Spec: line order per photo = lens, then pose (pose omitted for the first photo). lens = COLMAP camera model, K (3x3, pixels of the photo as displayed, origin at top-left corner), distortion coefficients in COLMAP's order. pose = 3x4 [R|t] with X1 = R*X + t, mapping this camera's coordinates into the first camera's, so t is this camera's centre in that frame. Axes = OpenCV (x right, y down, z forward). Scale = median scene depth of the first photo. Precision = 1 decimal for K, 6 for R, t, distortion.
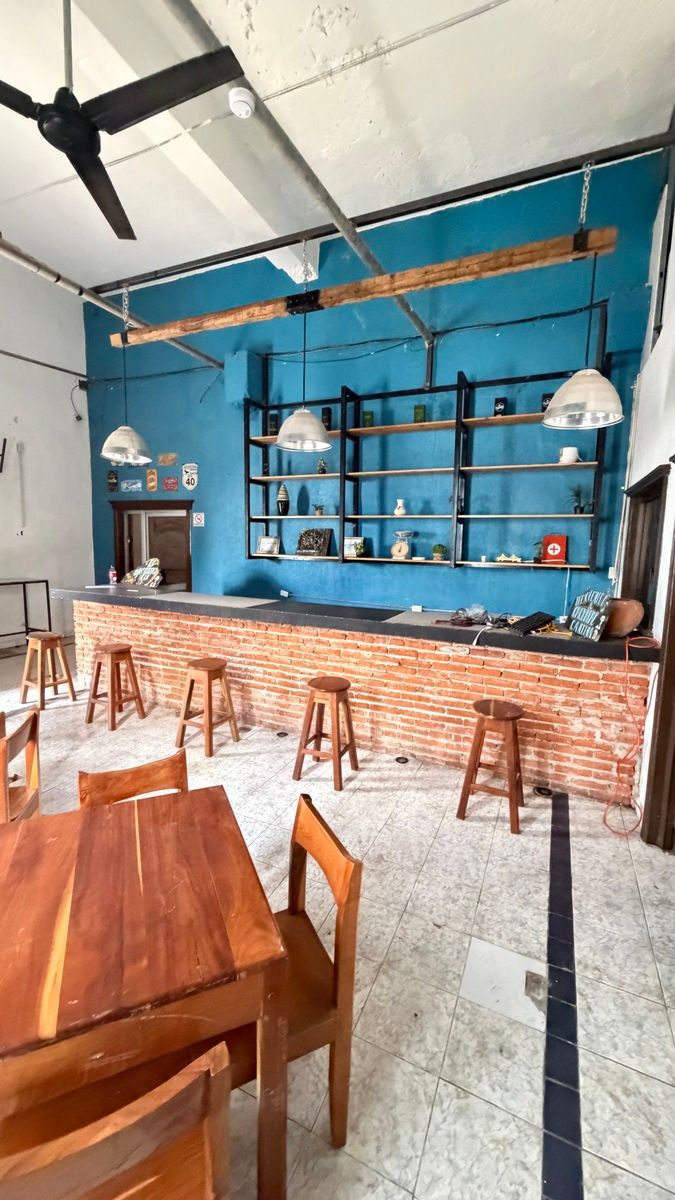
lens RADIAL K [[479.0, 0, 335.7], [0, 479.0, 597.2], [0, 0, 1]] dist [0.001099, -0.000096]
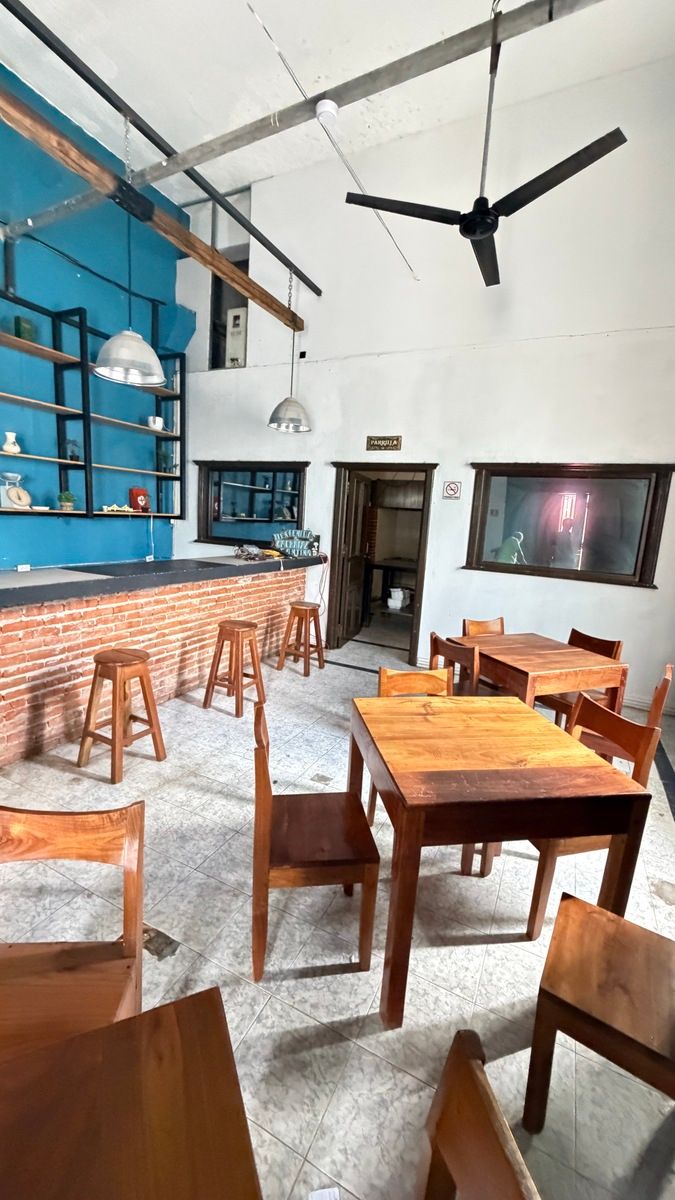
lens RADIAL K [[479.0, 0, 335.7], [0, 479.0, 597.2], [0, 0, 1]] dist [0.001099, -0.000096]
pose [[0.034470, -0.187400, 0.981679, -0.950016], [0.065346, 0.980583, 0.184897, -0.066790], [-0.997267, 0.057775, 0.046046, 0.615593]]
